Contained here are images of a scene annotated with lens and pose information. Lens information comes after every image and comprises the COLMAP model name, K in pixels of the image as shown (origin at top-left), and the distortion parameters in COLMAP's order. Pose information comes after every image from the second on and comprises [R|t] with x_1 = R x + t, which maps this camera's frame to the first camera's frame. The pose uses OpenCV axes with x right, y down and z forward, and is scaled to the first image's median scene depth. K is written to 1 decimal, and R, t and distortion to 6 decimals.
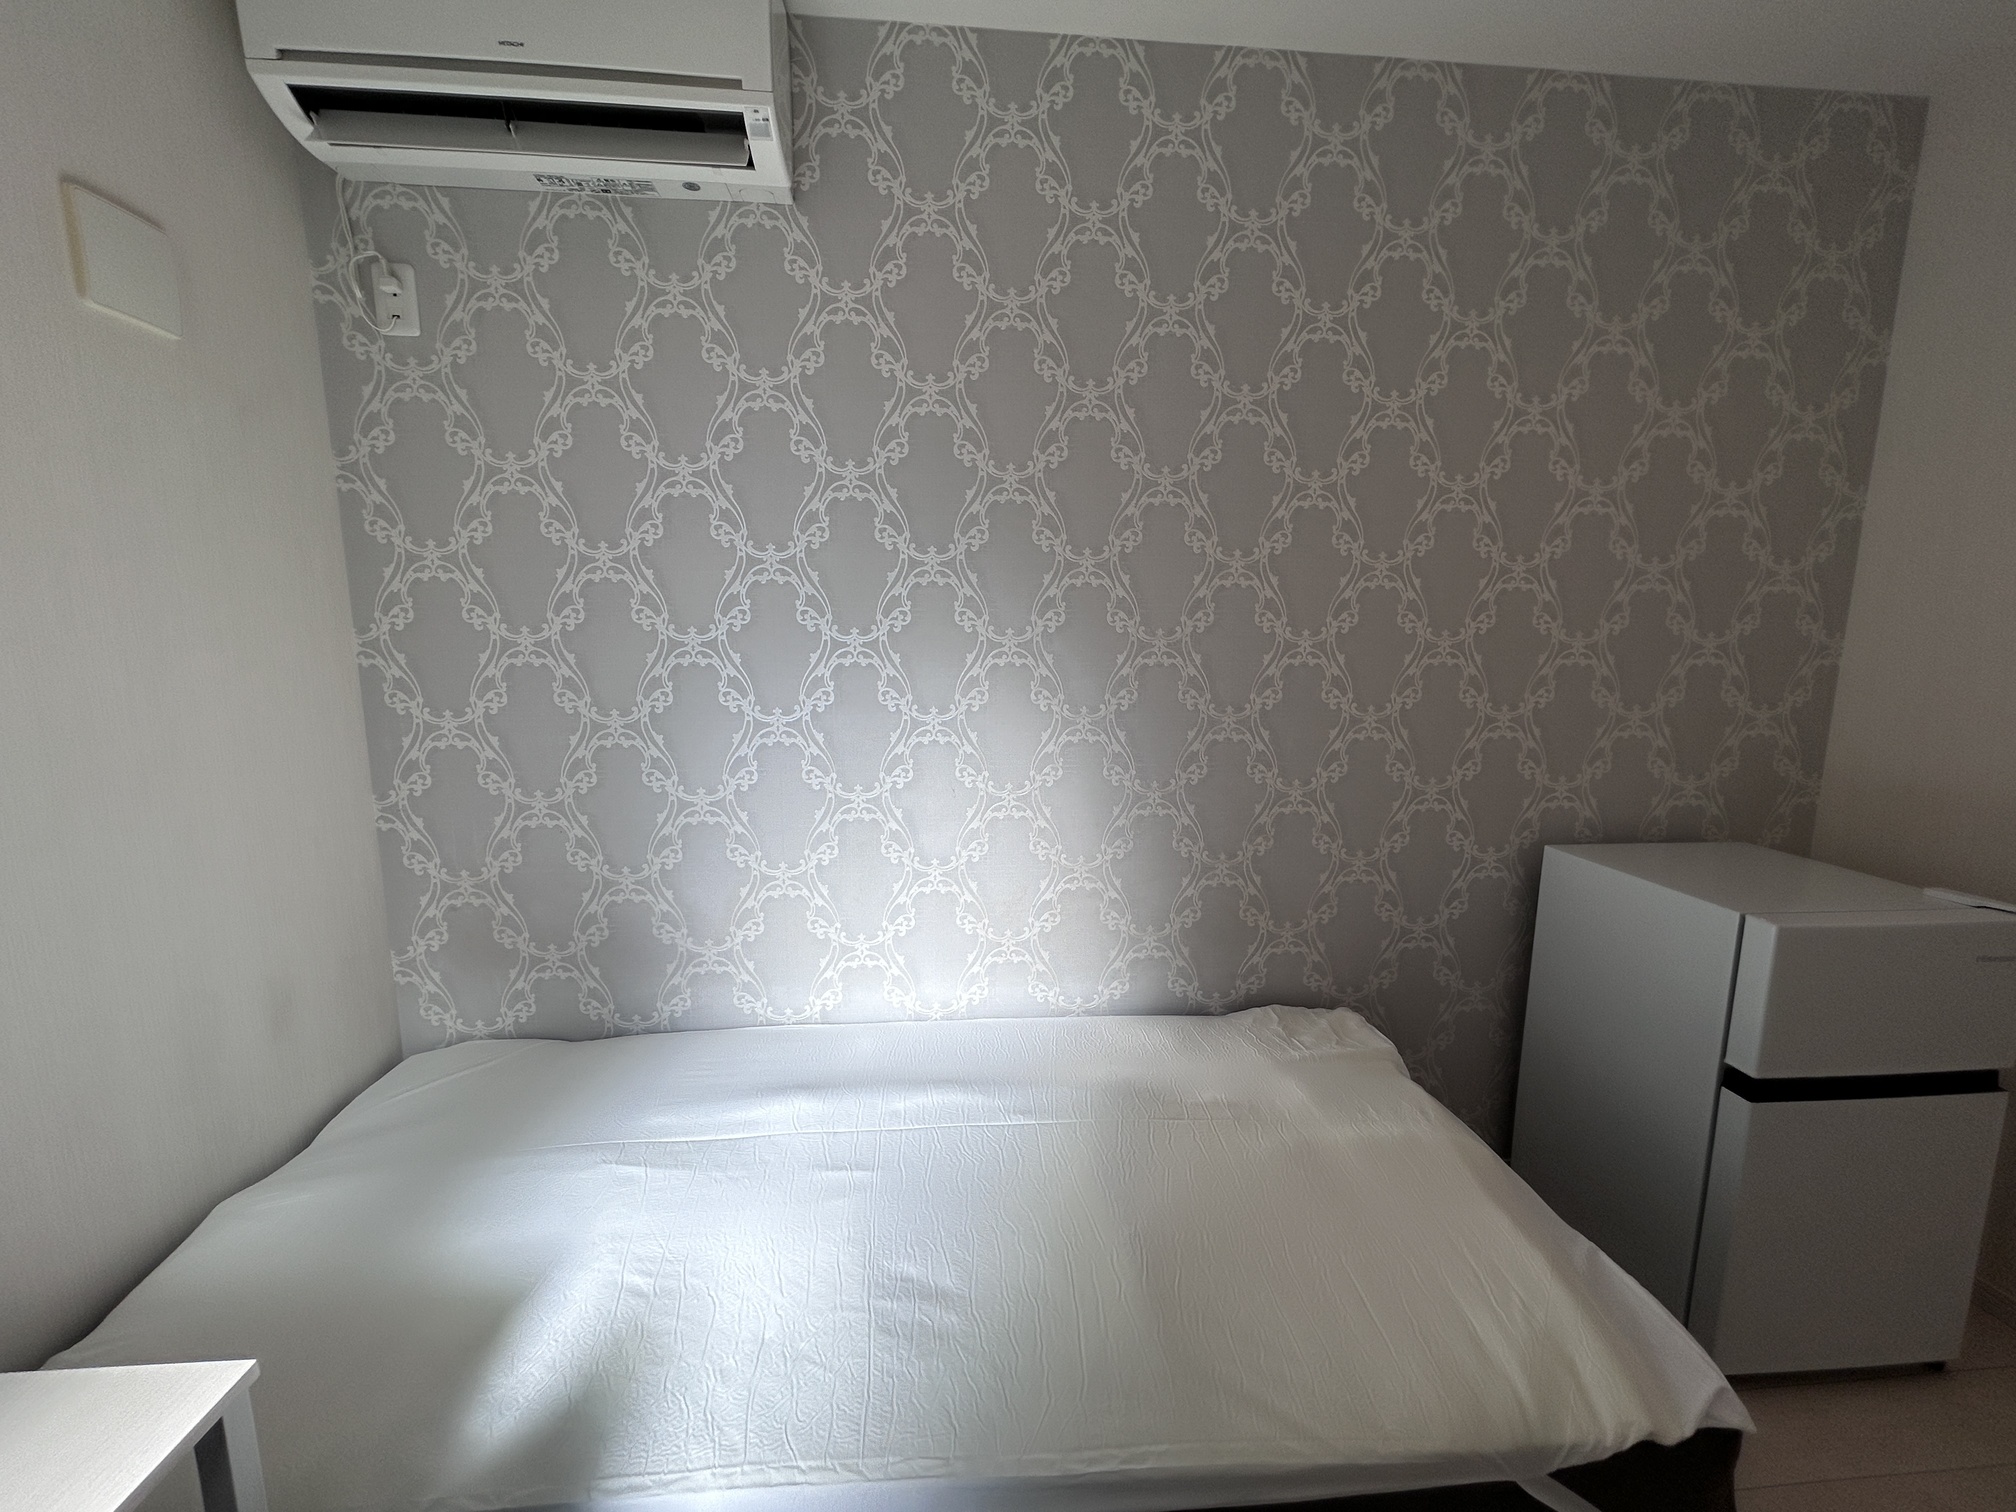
lens RADIAL K [[812.6, 0, 1006.1], [0, 812.6, 755.8], [0, 0, 1]] dist [-0.001116, -0.000279]
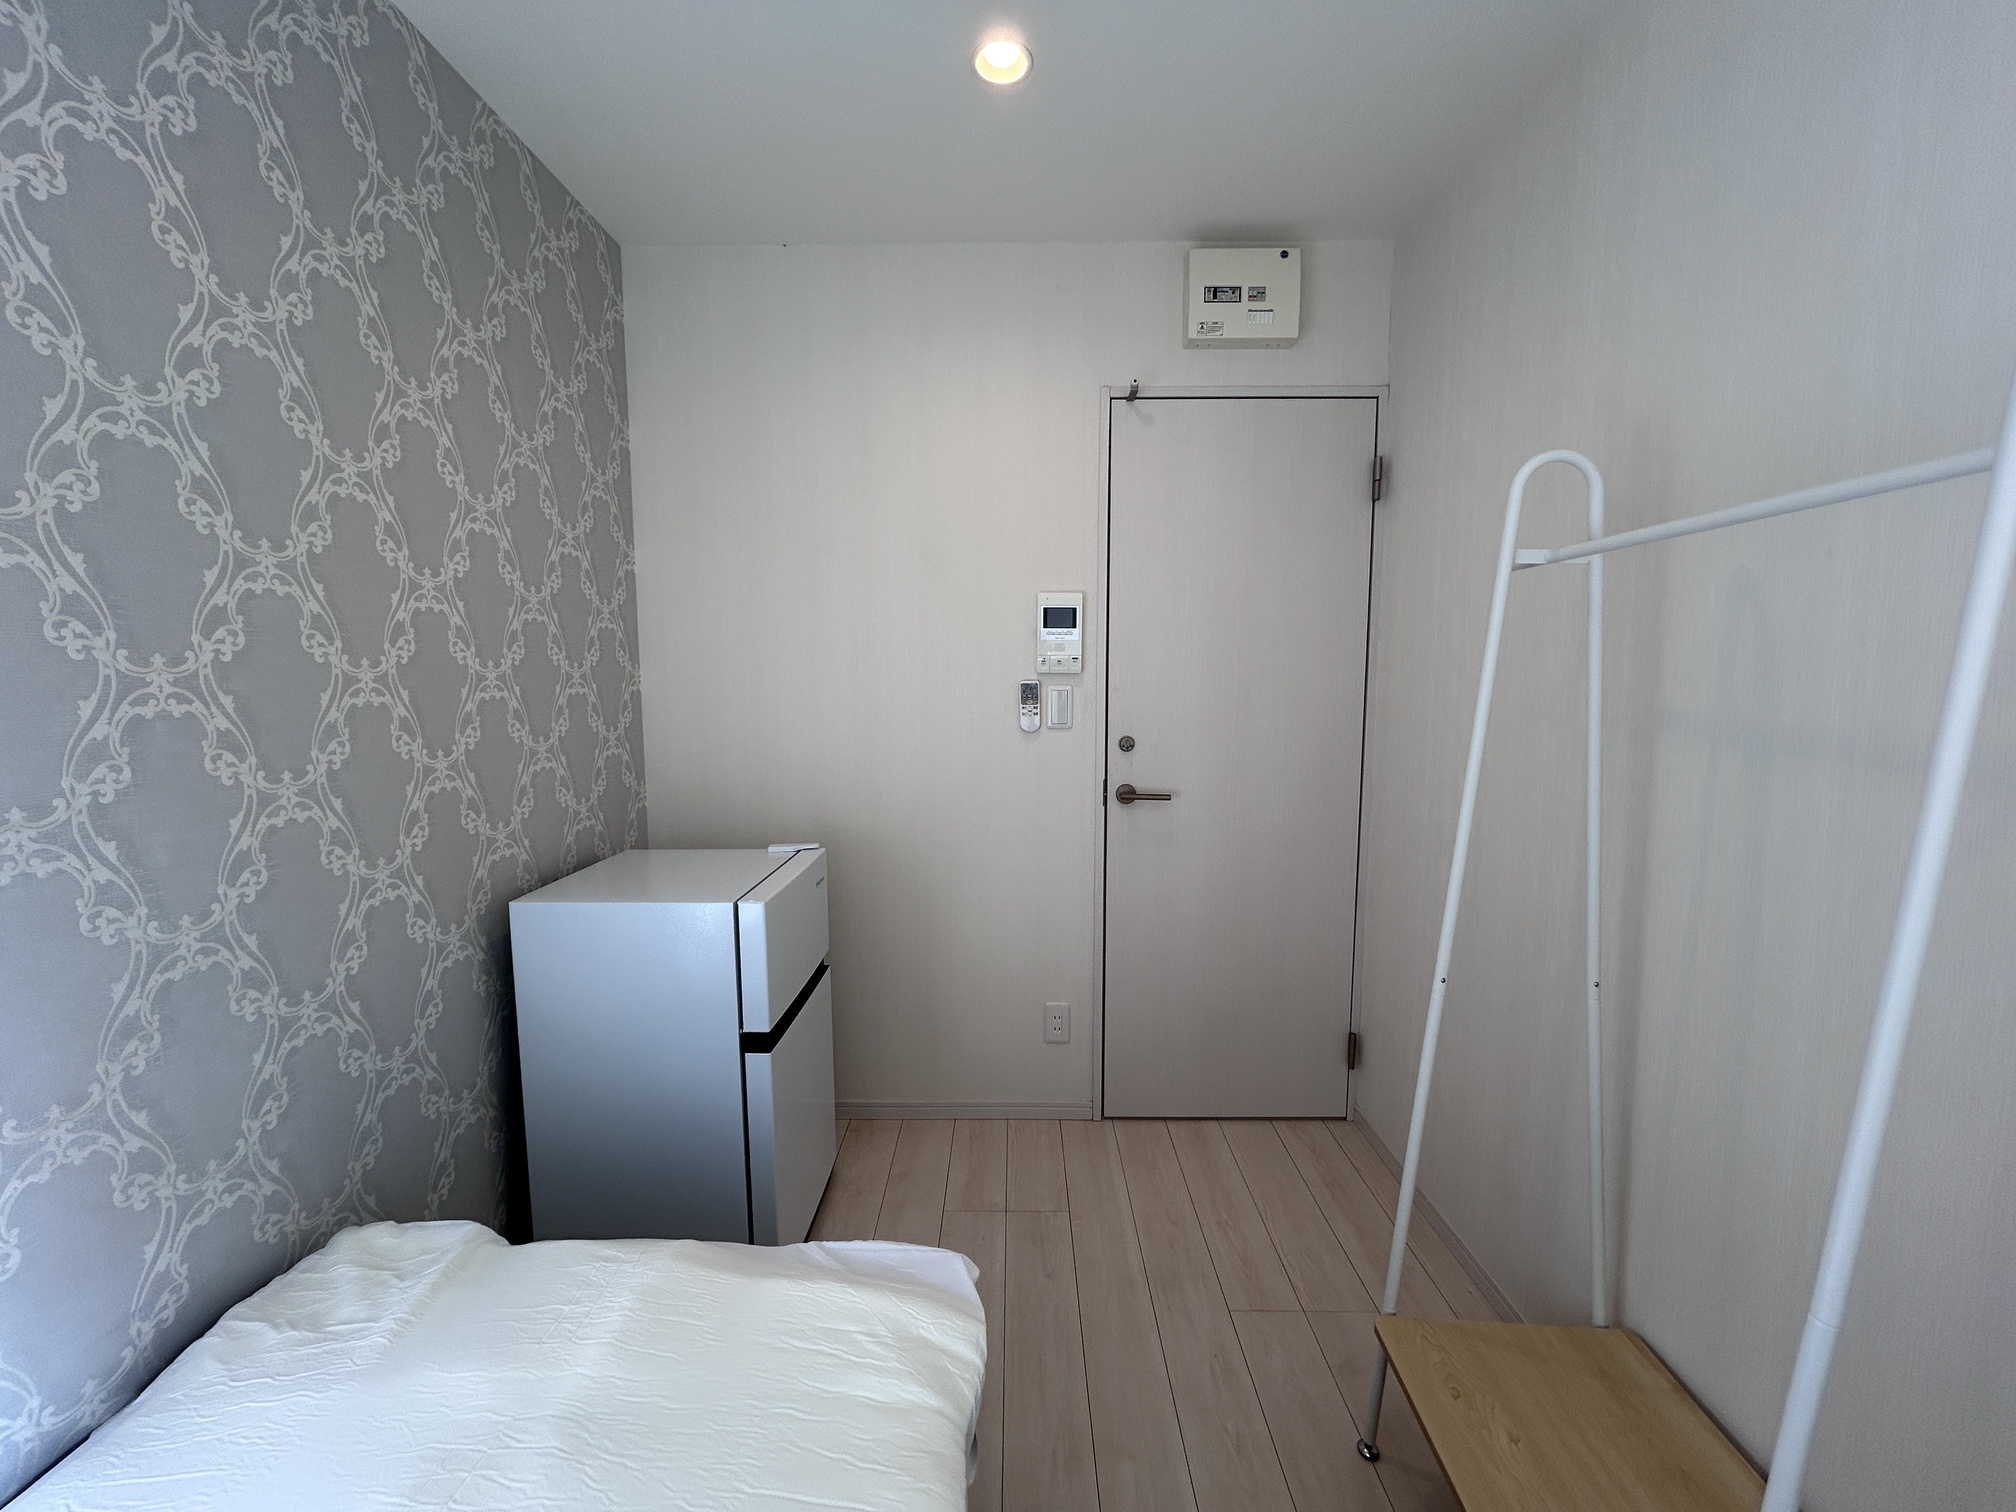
lens RADIAL K [[812.6, 0, 1006.3], [0, 812.6, 753.6], [0, 0, 1]] dist [-0.001116, -0.000279]
pose [[0.104462, -0.107104, 0.988745, -0.133132], [0.157527, 0.983416, 0.089884, -0.042465], [-0.981974, 0.146365, 0.119601, 0.342501]]
